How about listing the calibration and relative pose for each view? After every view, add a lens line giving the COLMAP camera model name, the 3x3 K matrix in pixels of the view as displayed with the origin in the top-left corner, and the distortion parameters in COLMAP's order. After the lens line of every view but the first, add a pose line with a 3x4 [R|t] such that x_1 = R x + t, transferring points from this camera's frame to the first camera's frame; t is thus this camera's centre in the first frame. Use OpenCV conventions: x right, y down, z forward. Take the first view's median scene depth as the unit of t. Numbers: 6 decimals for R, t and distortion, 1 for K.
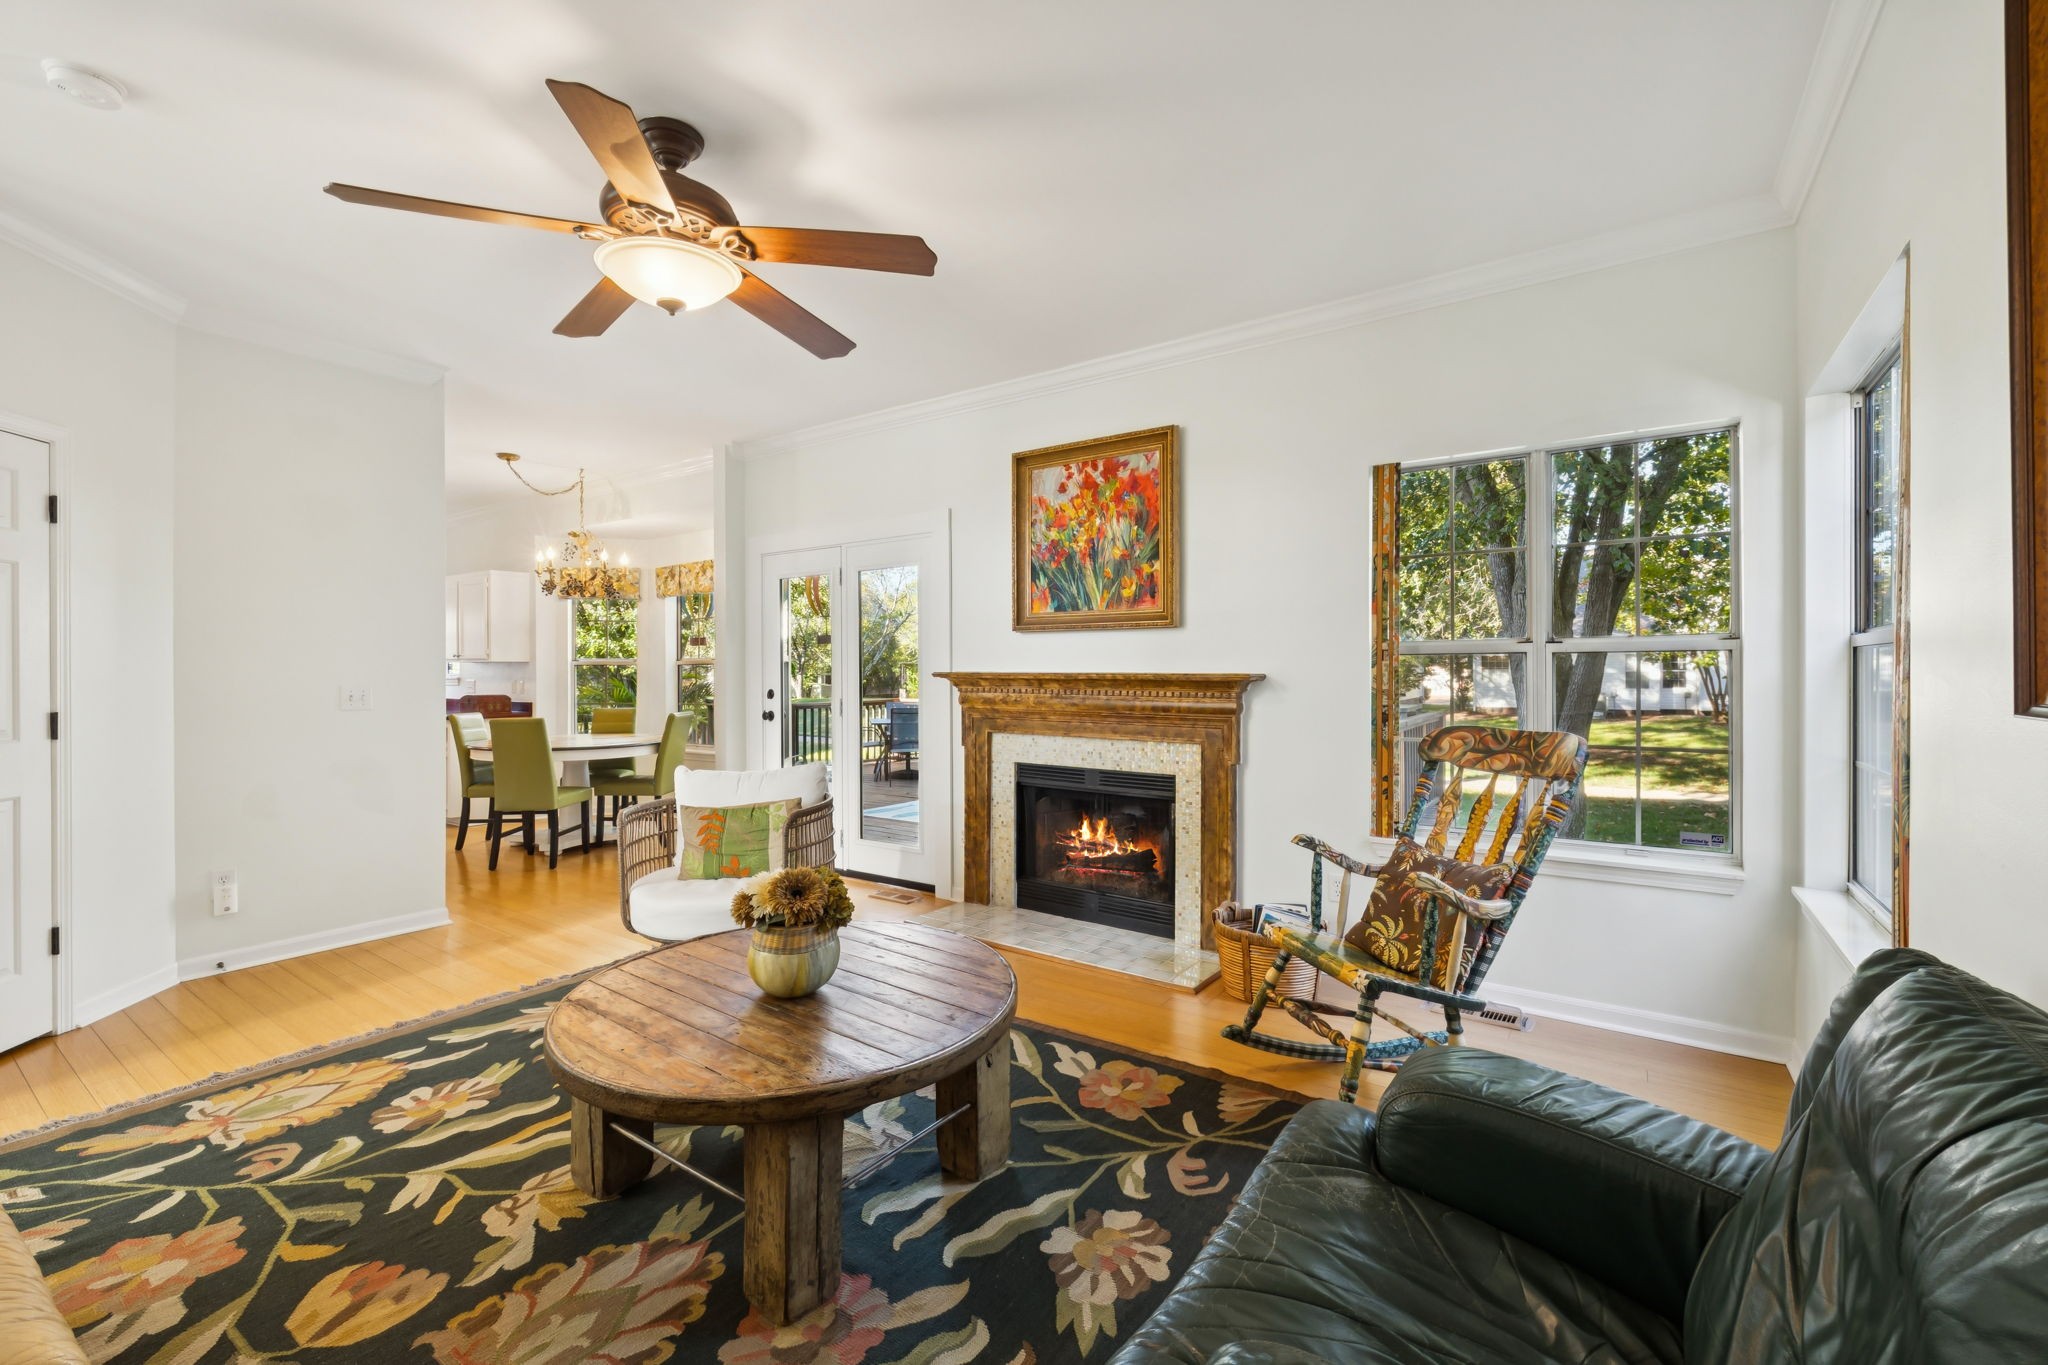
lens RADIAL K [[859.1, 0, 1030.8], [0, 859.1, 674.9], [0, 0, 1]] dist [-0.001594, -0.000165]
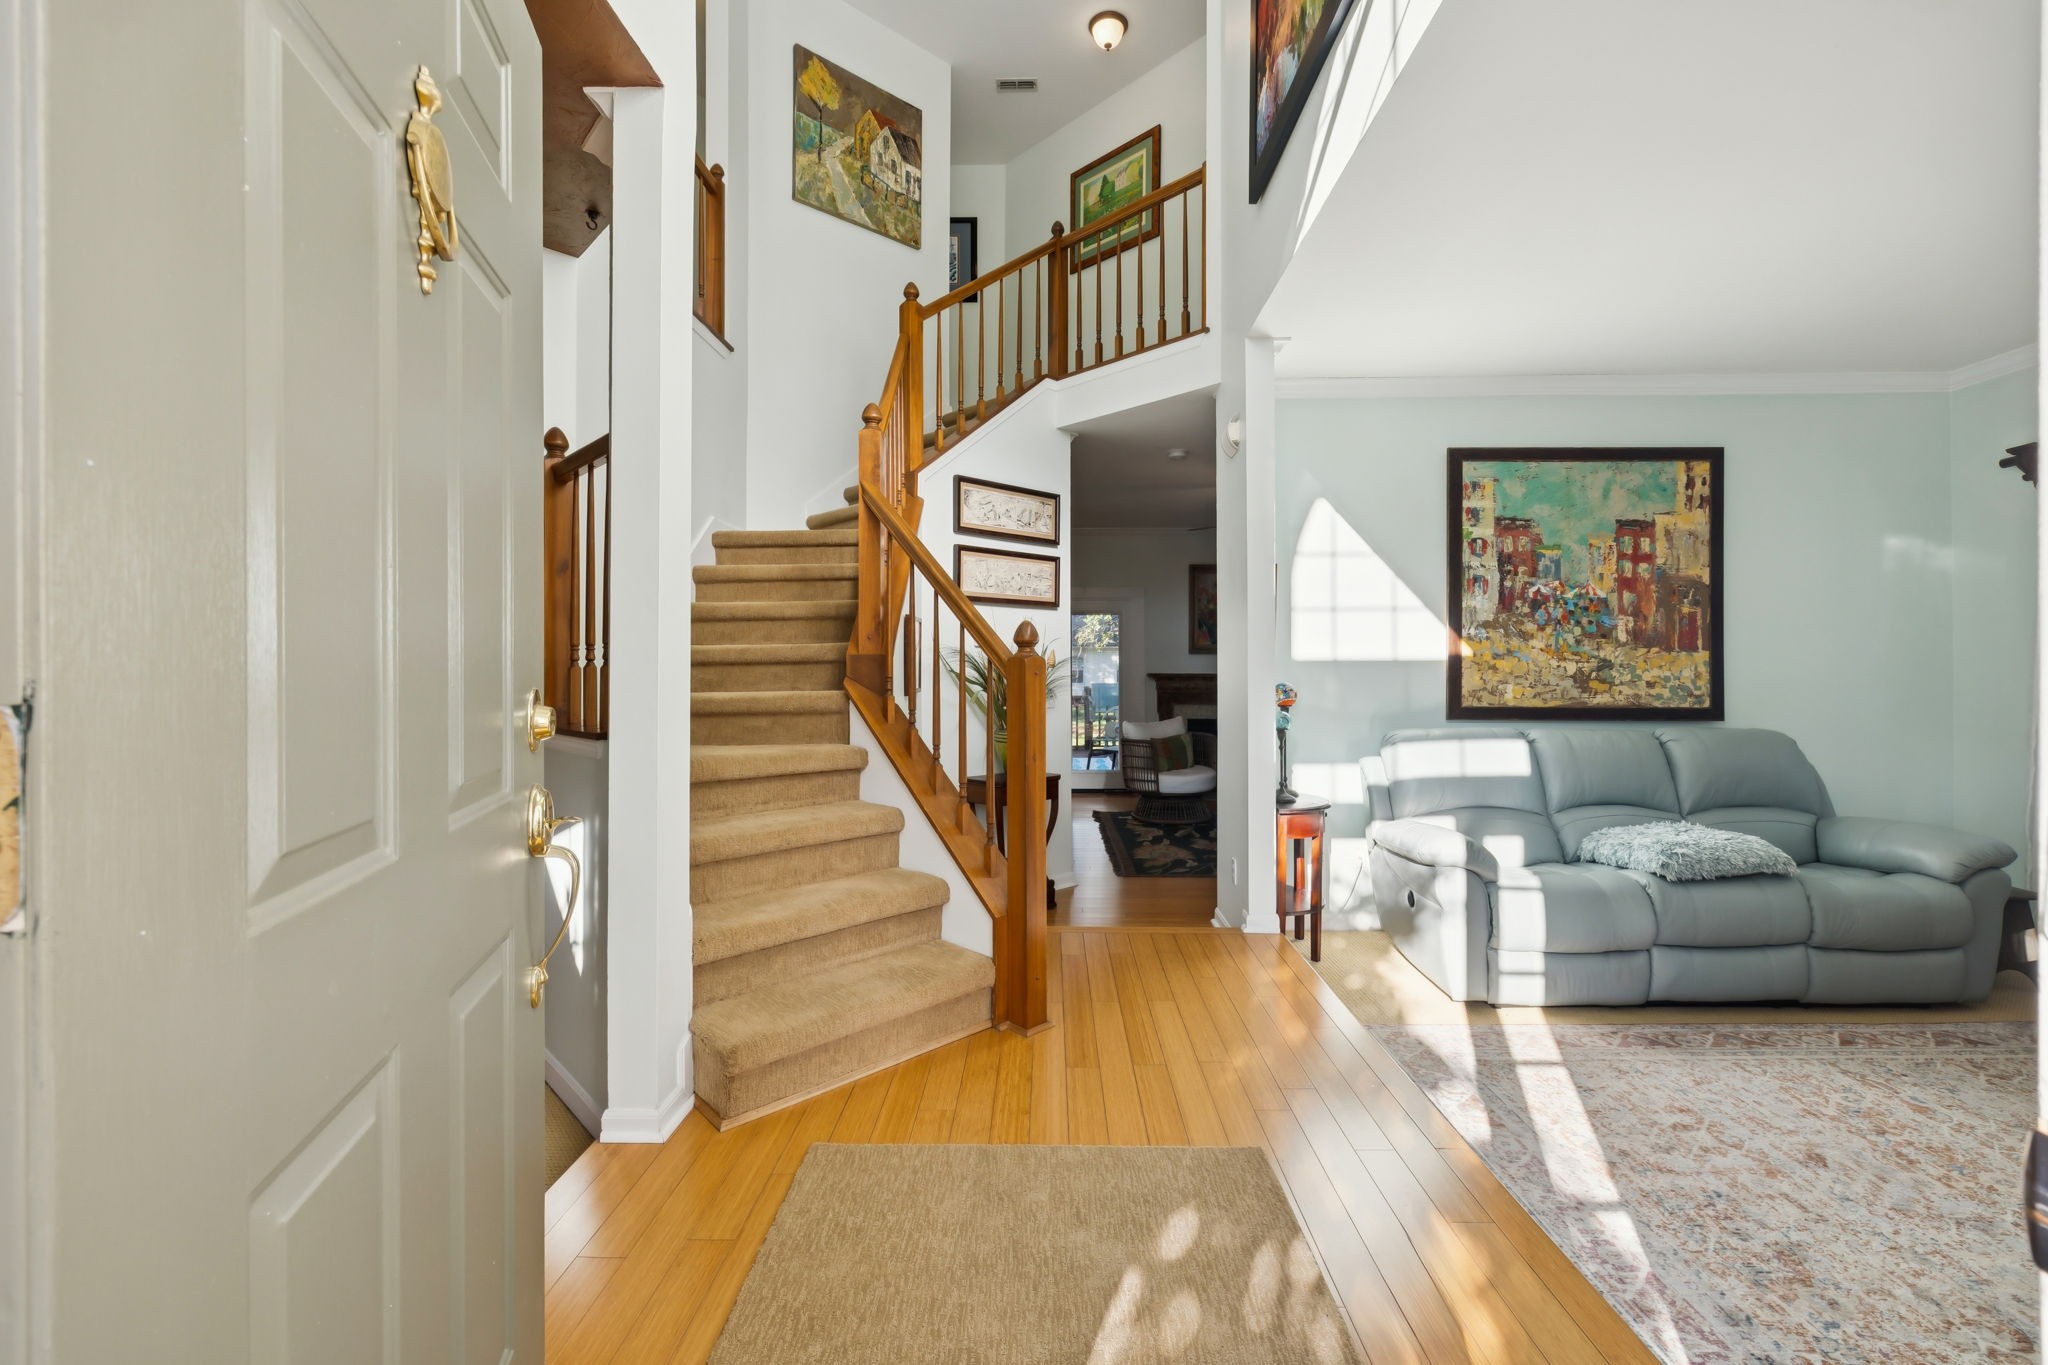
lens RADIAL K [[859.1, 0, 1035.3], [0, 859.1, 671.1], [0, 0, 1]] dist [-0.001594, -0.000165]
pose [[0.831612, -0.005107, 0.555334, -1.579488], [0.004363, 0.999987, 0.002662, -0.017232], [-0.555341, 0.000209, 0.831623, -0.513758]]
